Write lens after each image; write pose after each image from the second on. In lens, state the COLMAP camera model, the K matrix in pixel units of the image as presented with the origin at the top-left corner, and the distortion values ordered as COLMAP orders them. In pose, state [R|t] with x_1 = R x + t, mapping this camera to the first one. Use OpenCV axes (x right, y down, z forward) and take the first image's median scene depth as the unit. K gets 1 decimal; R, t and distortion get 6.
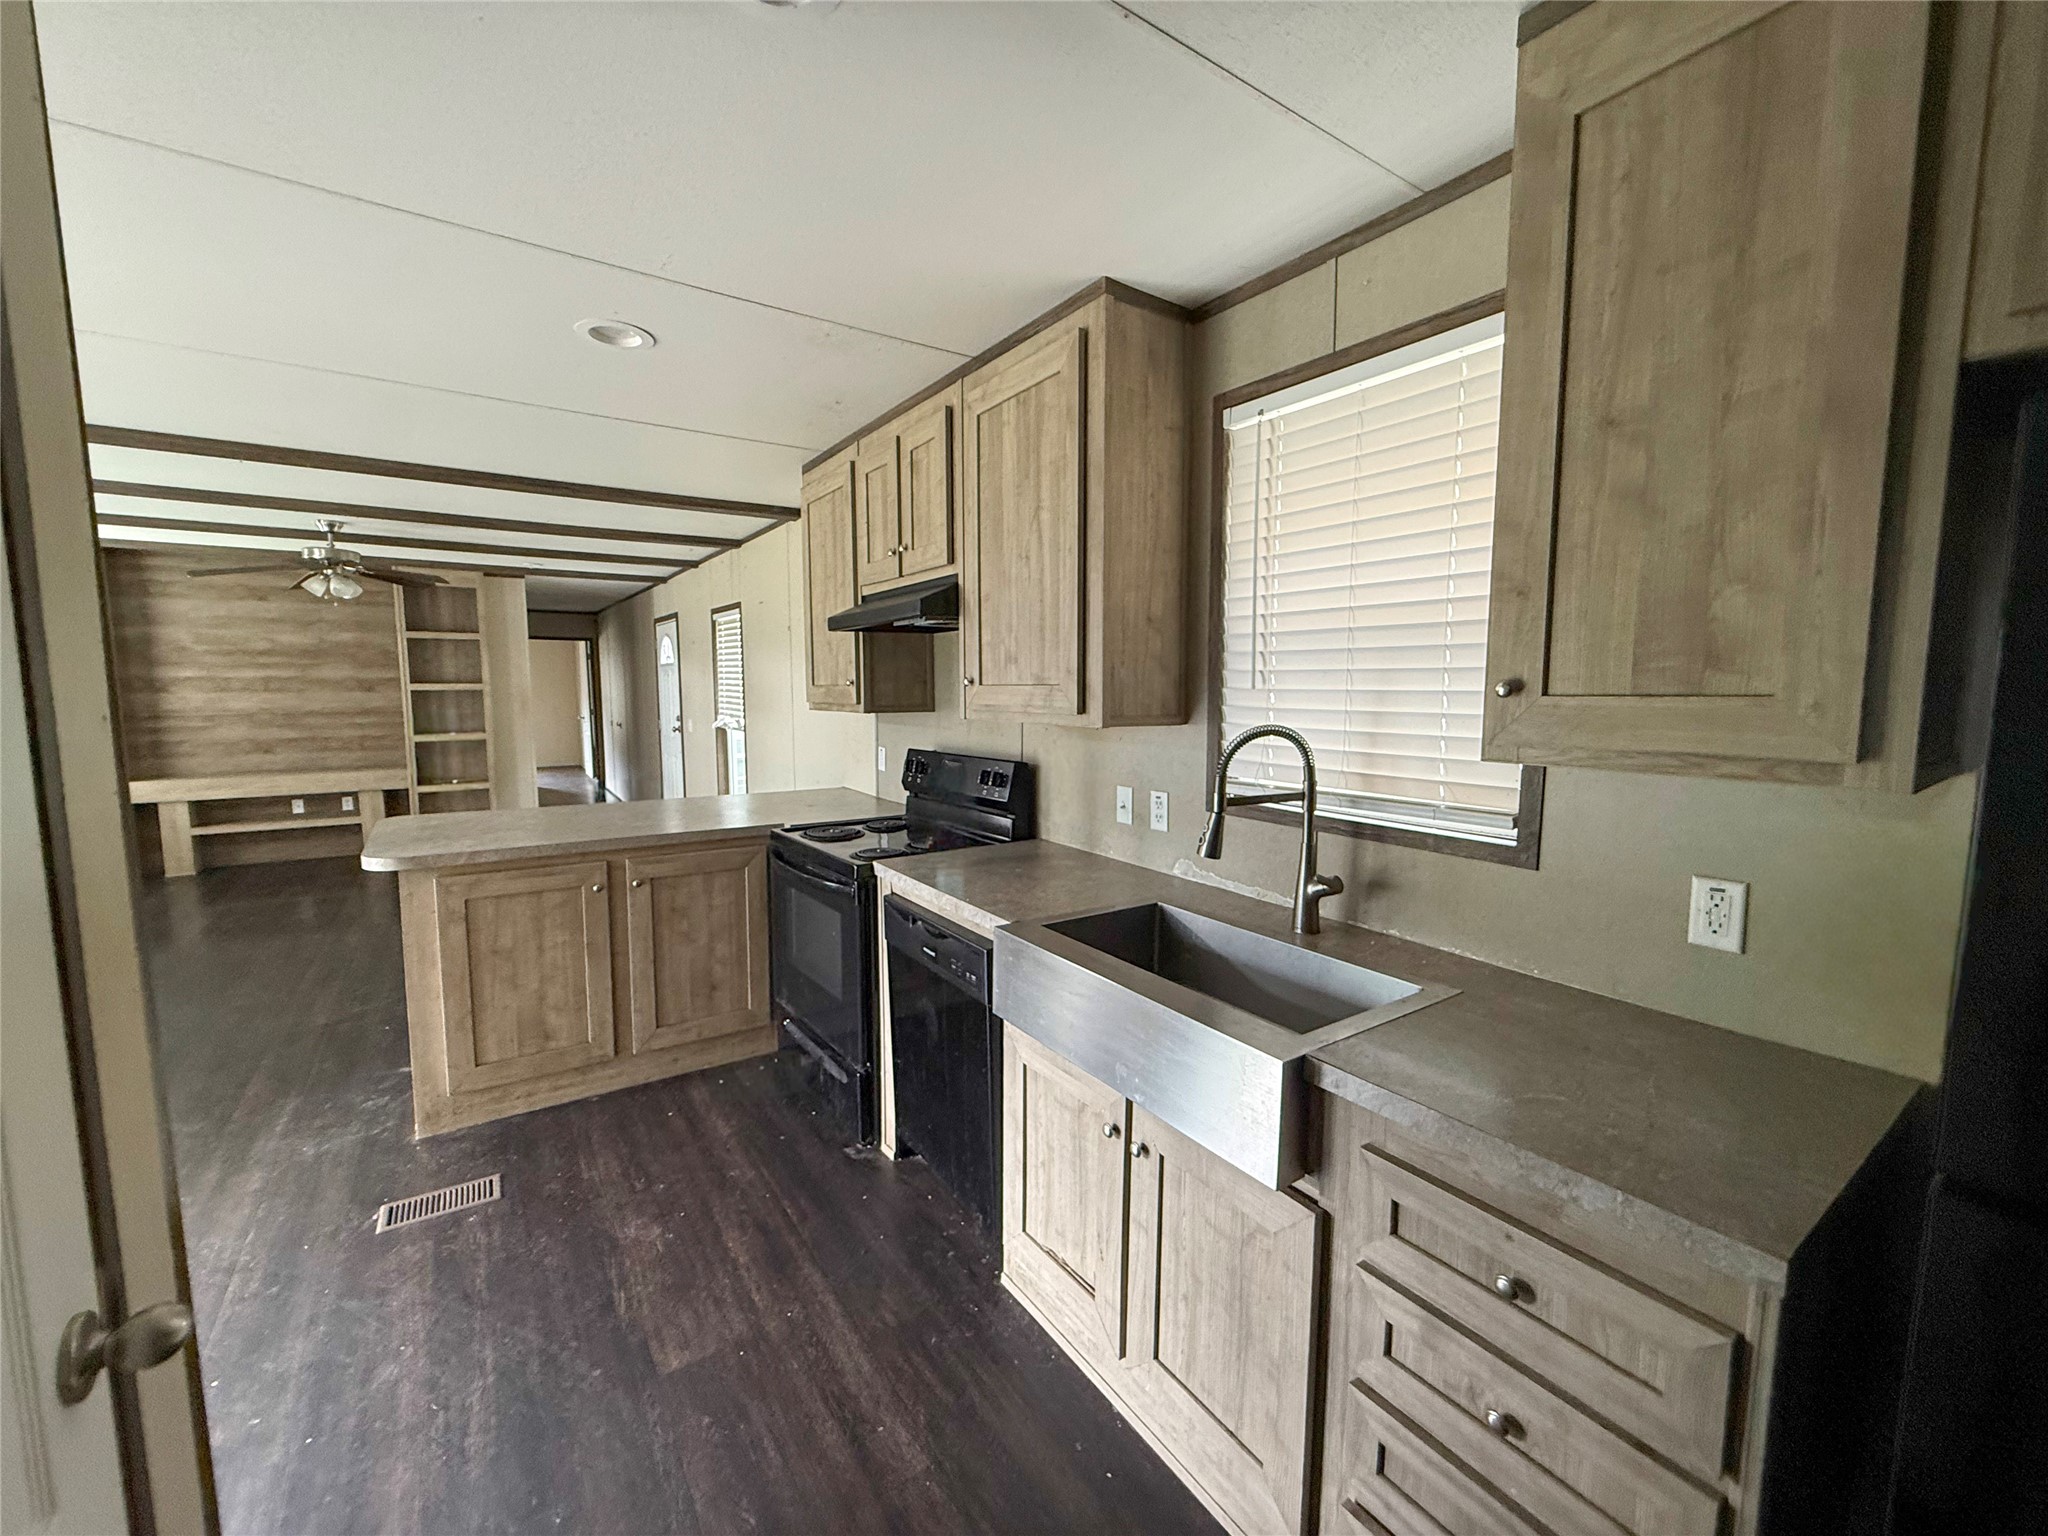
lens RADIAL K [[825.7, 0, 1050.0], [0, 825.7, 777.4], [0, 0, 1]] dist [0.000153, -0.000550]
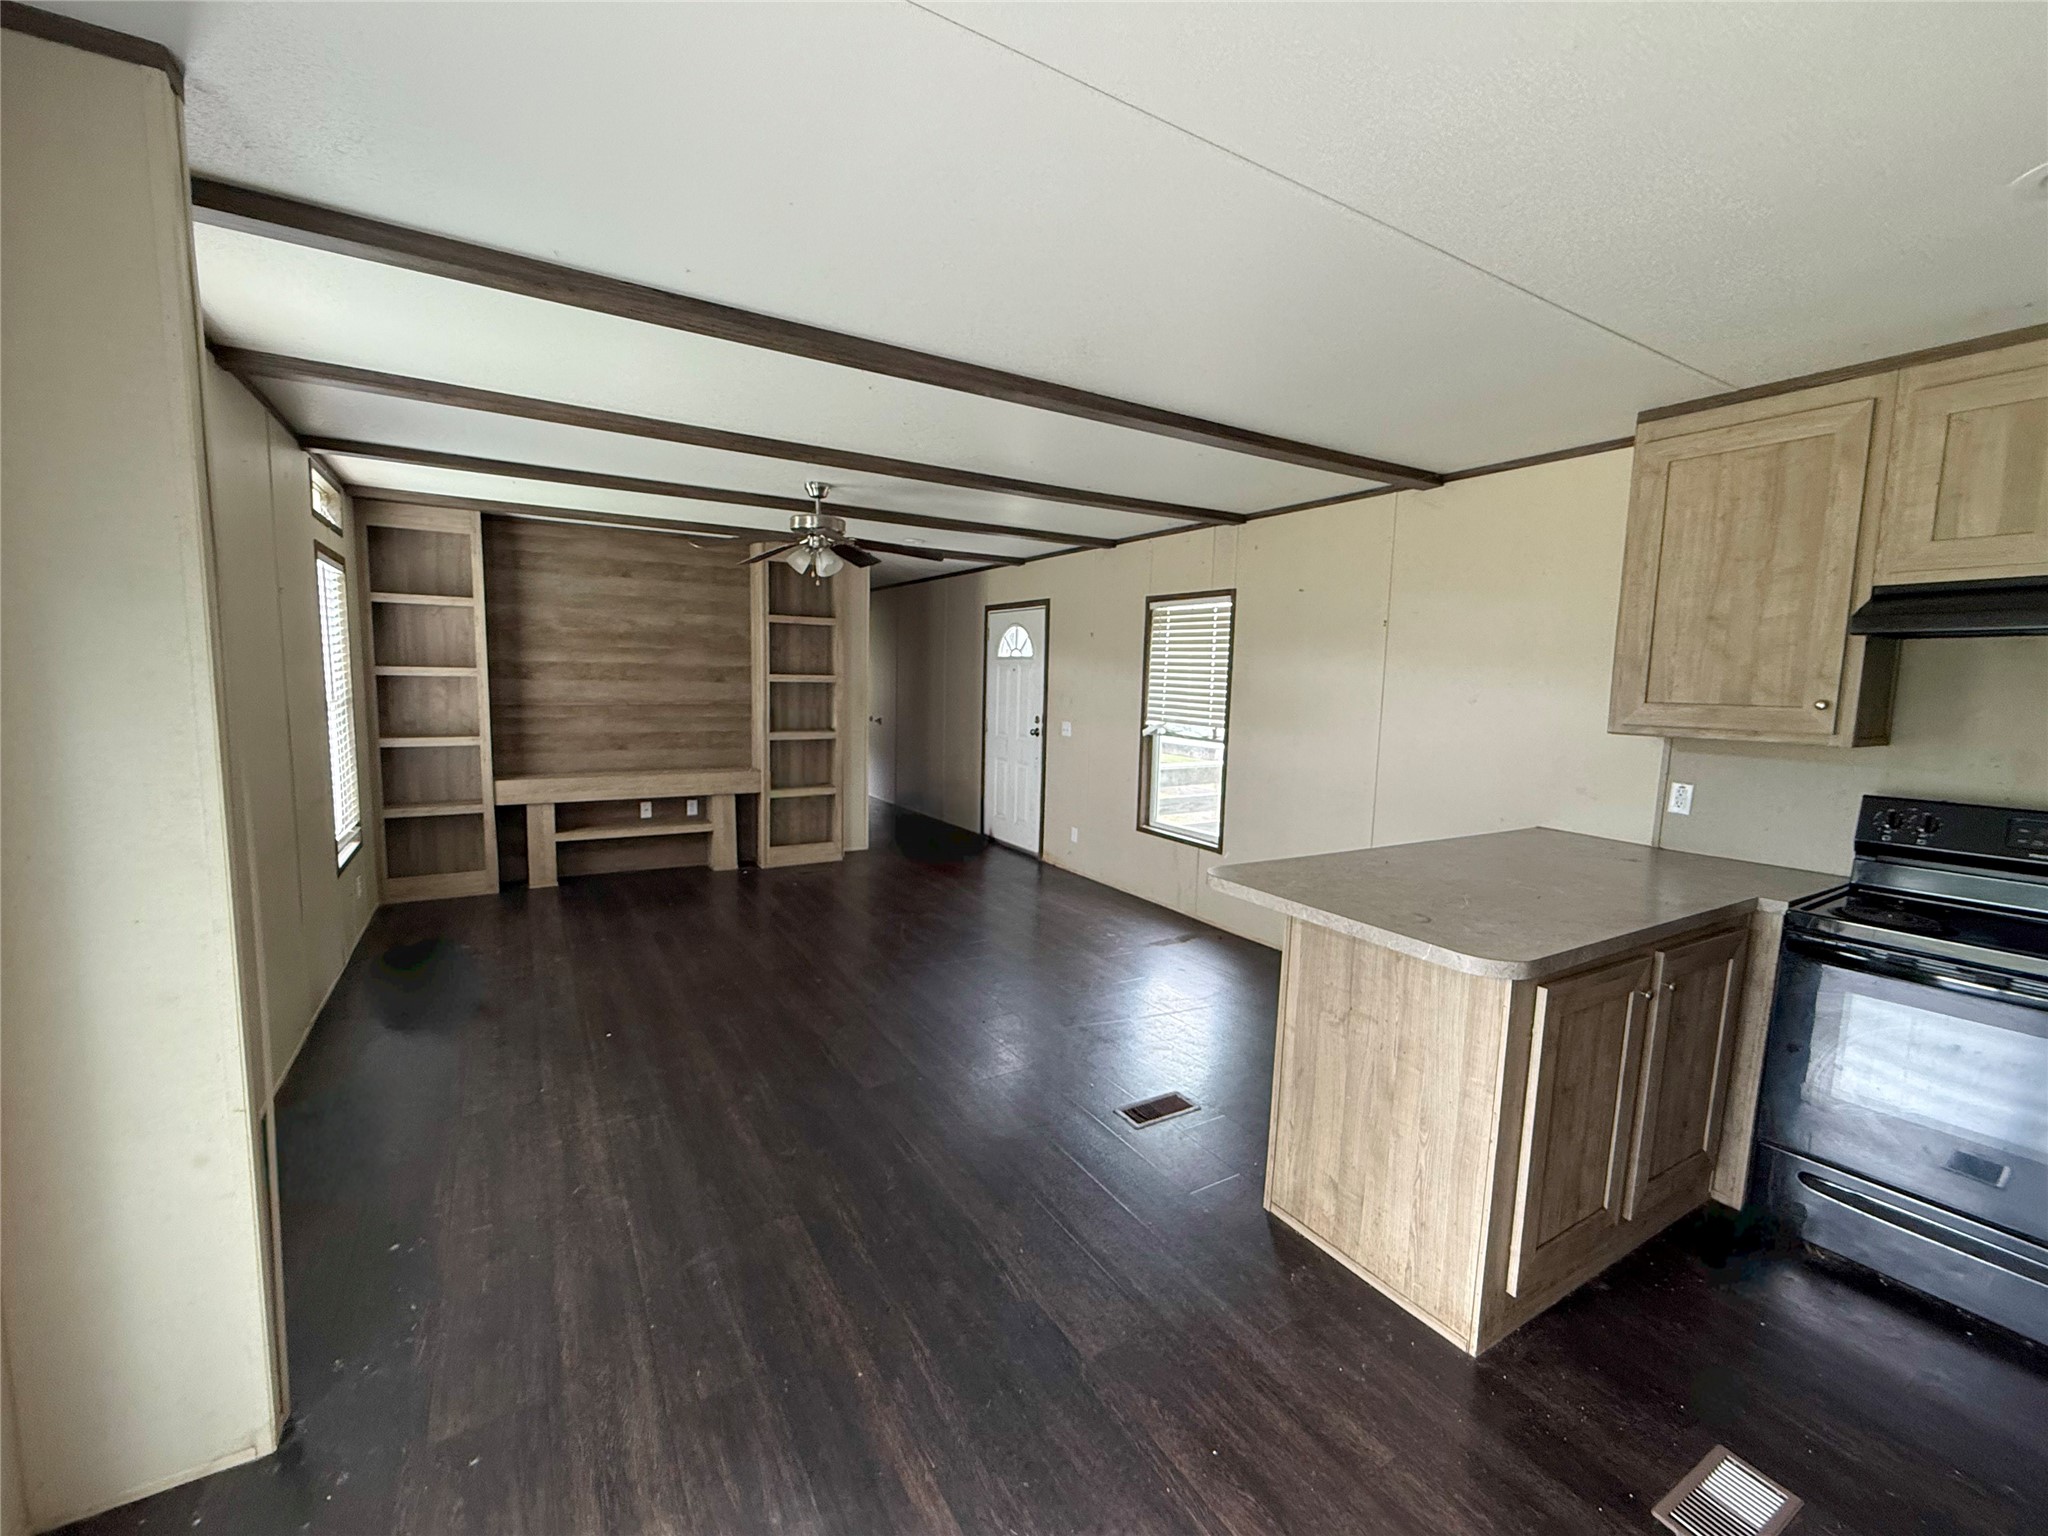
lens RADIAL K [[853.4, 0, 1039.6], [0, 853.4, 774.8], [0, 0, 1]] dist [-0.005484, -0.000405]
pose [[0.998195, 0.030172, -0.051933, -0.473796], [-0.030126, 0.999545, 0.001669, -0.018142], [0.051959, -0.000102, 0.998649, 0.116293]]
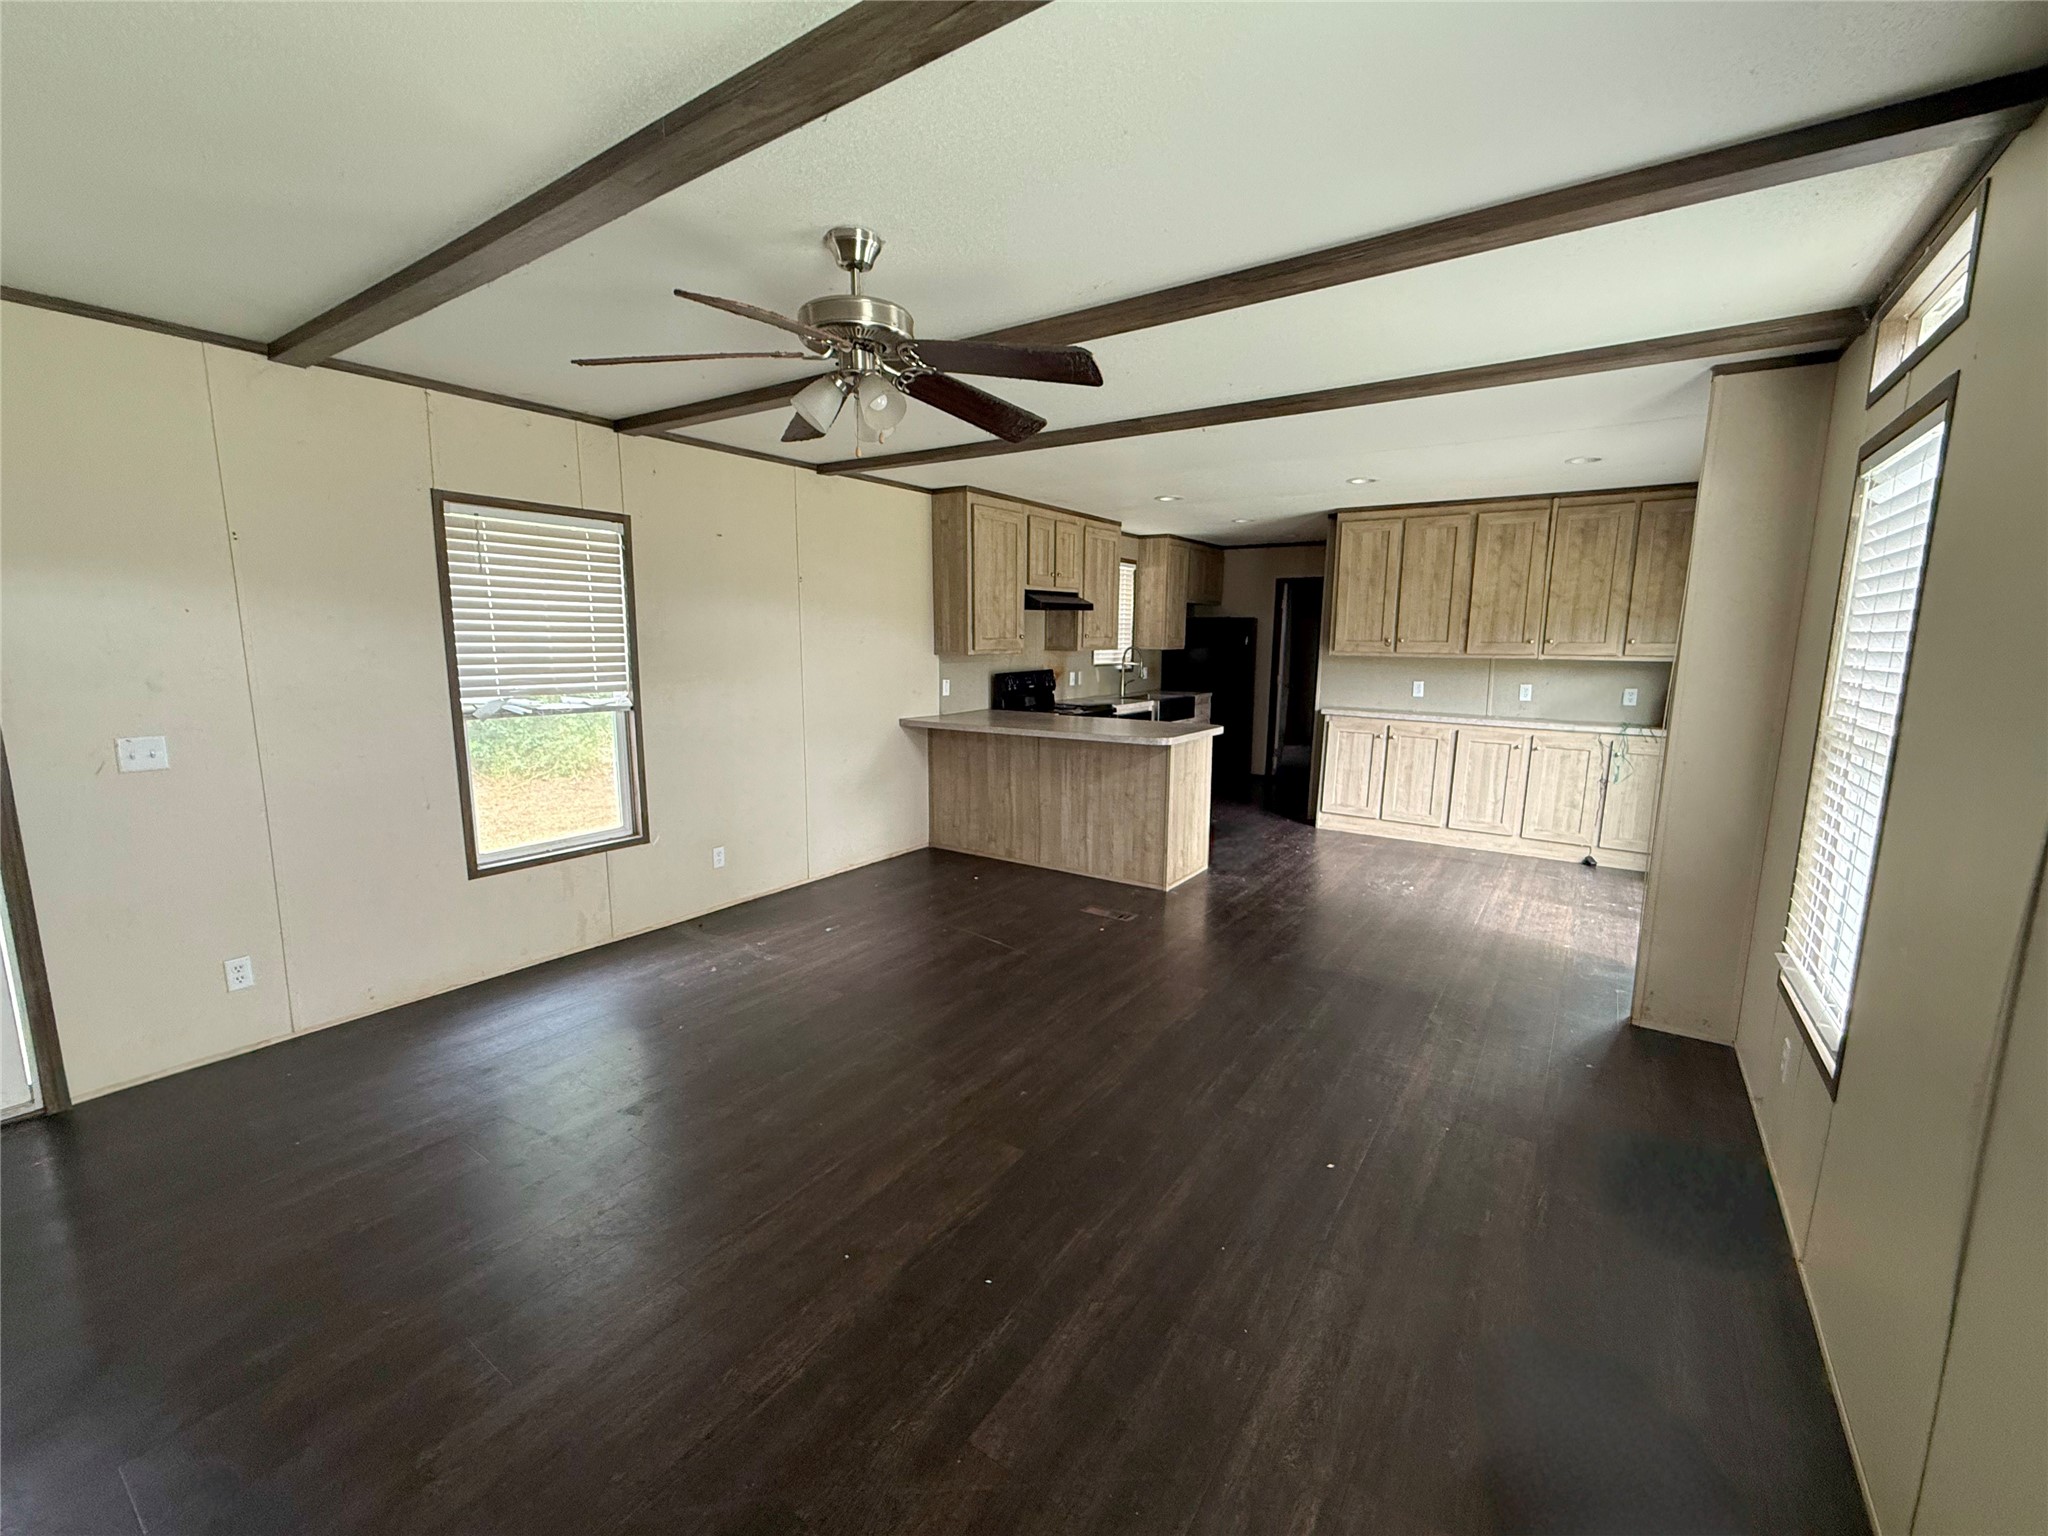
lens RADIAL K [[829.5, 0, 1024.0], [0, 829.5, 768.0], [0, 0, 1]] dist [-0.000268, 0.000026]
pose [[-0.346445, -0.157068, 0.924827, -1.039768], [0.097390, 0.974533, 0.201992, -0.106920], [-0.933001, 0.160048, -0.322326, 0.864284]]
